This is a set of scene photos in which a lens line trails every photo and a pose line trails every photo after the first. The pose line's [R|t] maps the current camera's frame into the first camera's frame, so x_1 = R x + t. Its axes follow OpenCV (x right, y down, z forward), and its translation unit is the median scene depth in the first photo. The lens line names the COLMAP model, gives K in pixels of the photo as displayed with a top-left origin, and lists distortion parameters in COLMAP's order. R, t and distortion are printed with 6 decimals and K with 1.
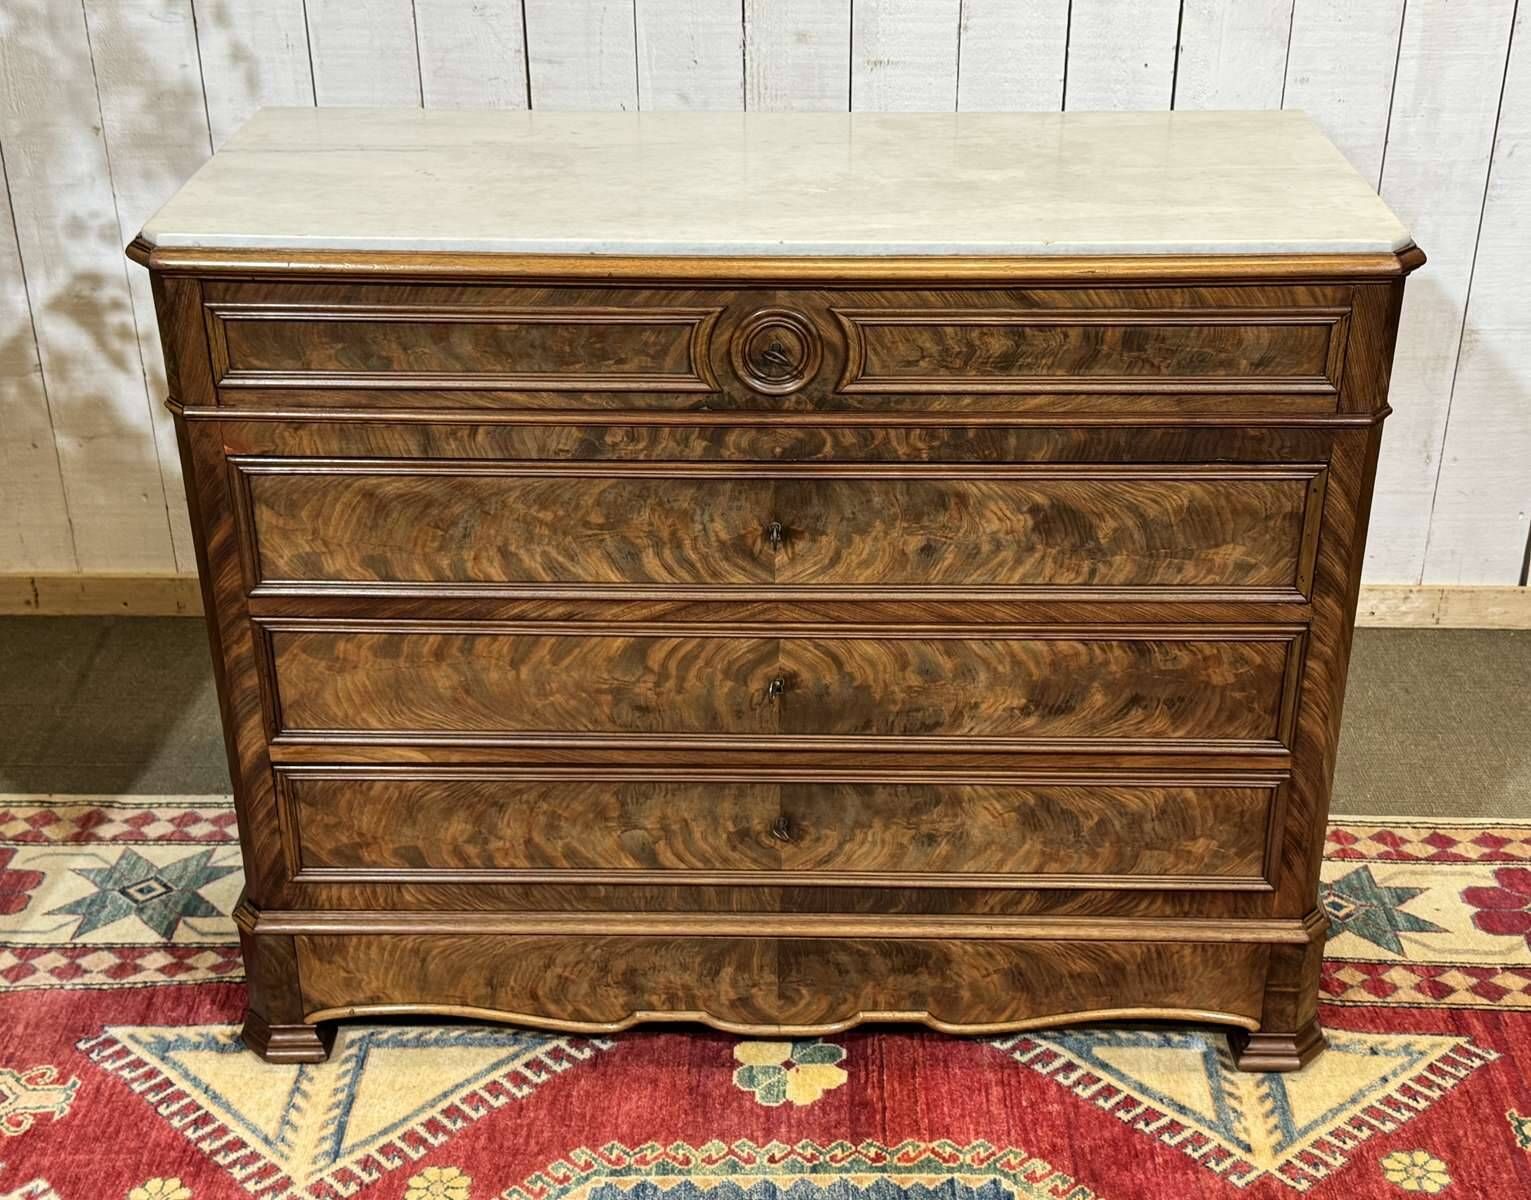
lens RADIAL K [[2006.3, 0, 796.3], [0, 2006.3, 615.1], [0, 0, 1]] dist [0.046525, 0.000000]
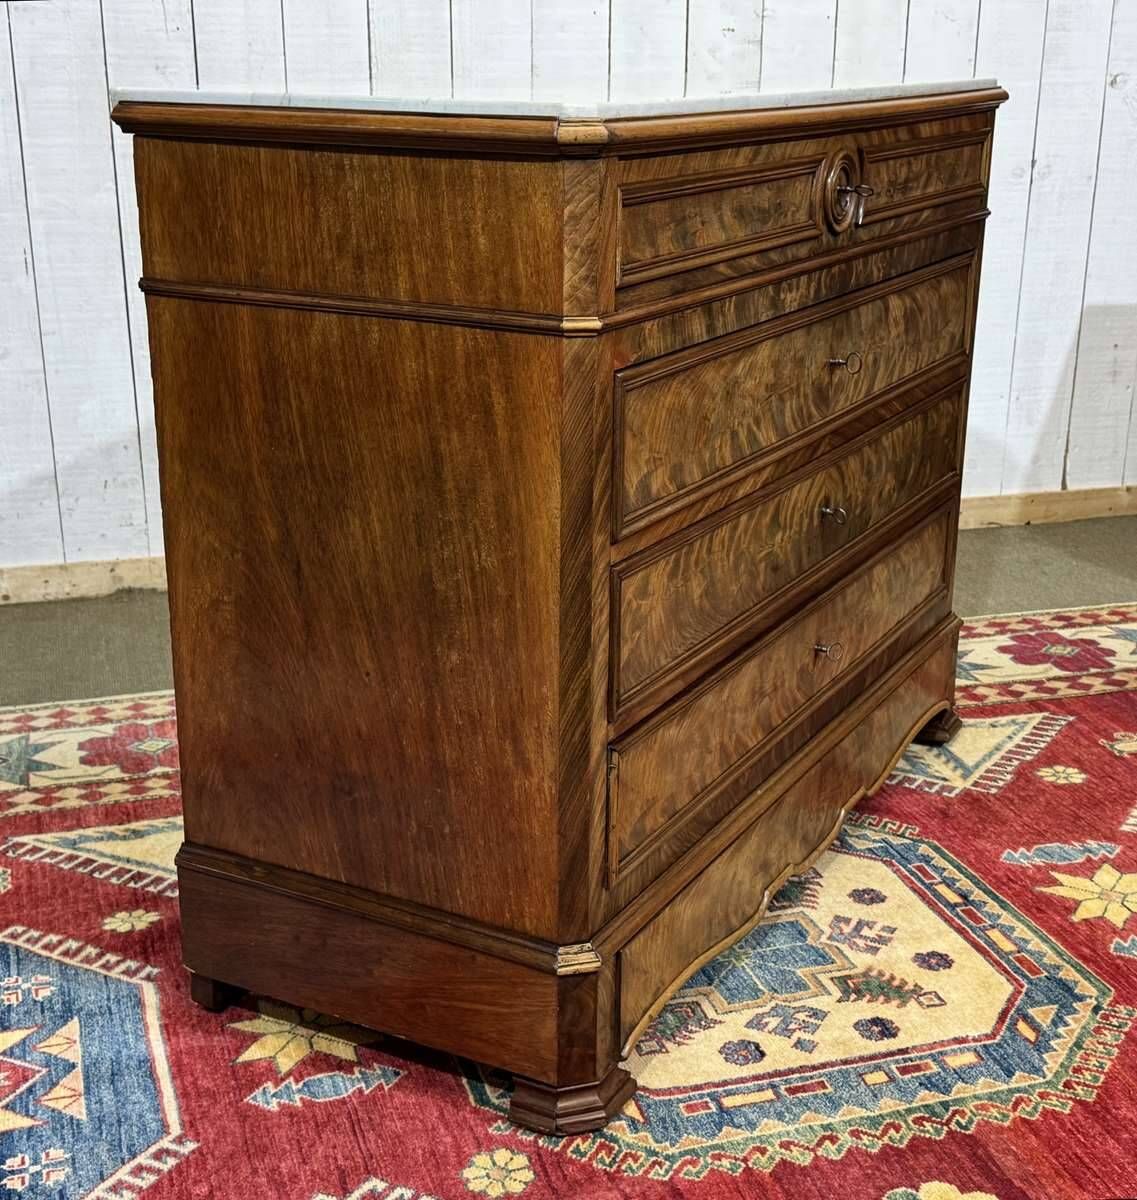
lens RADIAL K [[1683.9, 0, 578.5], [0, 1683.9, 607.1], [0, 0, 1]] dist [0.084938, 0.000000]
pose [[0.952695, -0.093503, 0.289187, -0.276549], [0.136665, 0.981673, -0.132822, 0.227406], [-0.271468, 0.166060, 0.948013, -0.021335]]
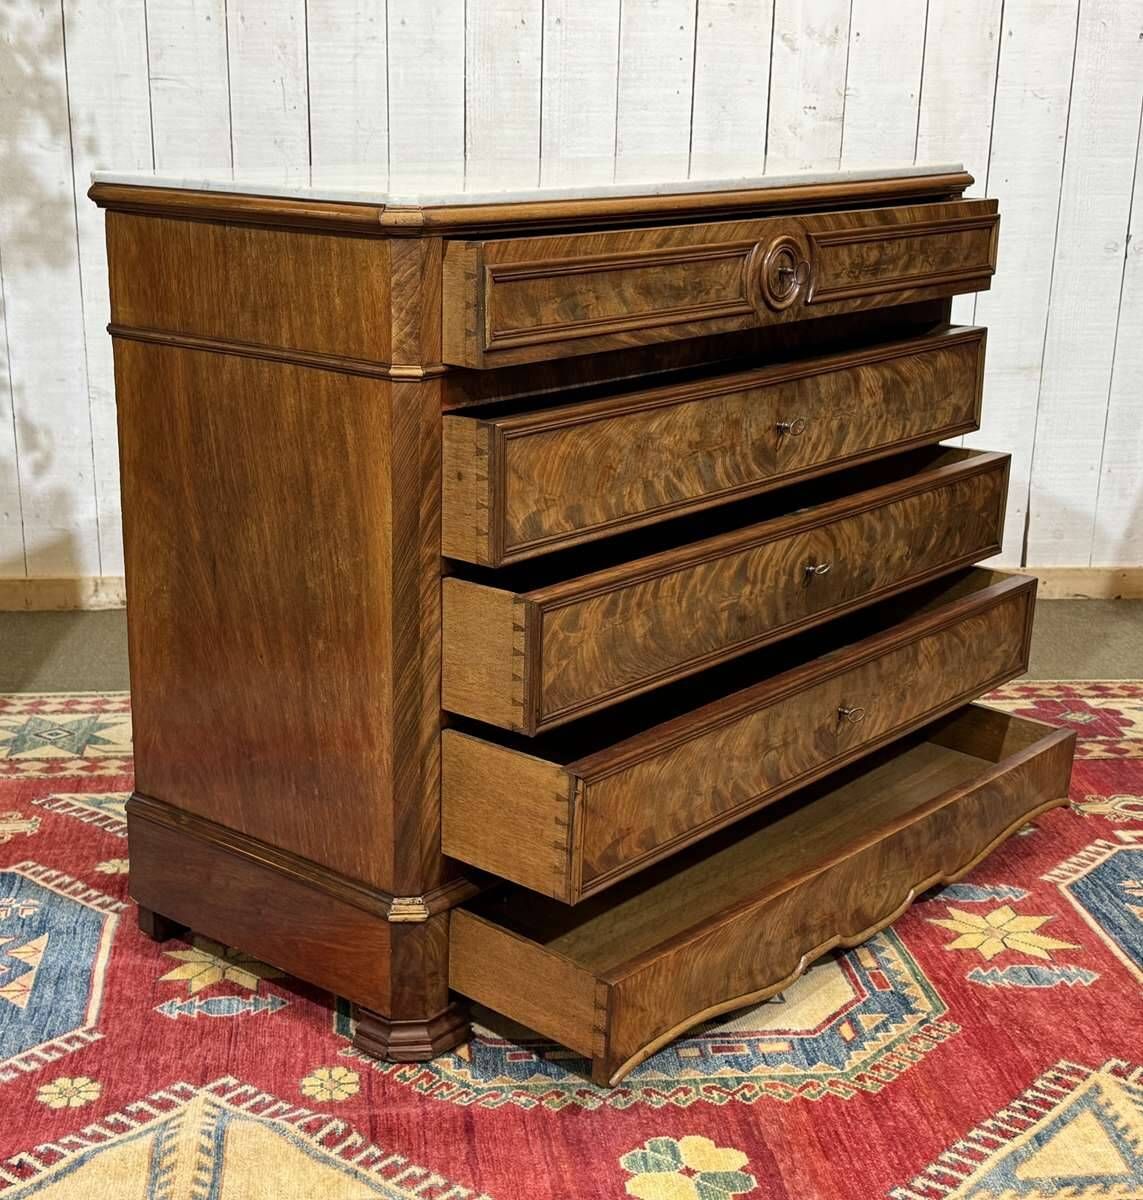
lens RADIAL K [[1748.6, 0, 509.1], [0, 1748.6, 608.1], [0, 0, 1]] dist [0.104256, 0.000000]
pose [[0.995199, -0.019967, 0.095811, -0.135522], [0.037736, 0.981556, -0.187412, 0.288066], [-0.090302, 0.190128, 0.977598, -0.181579]]
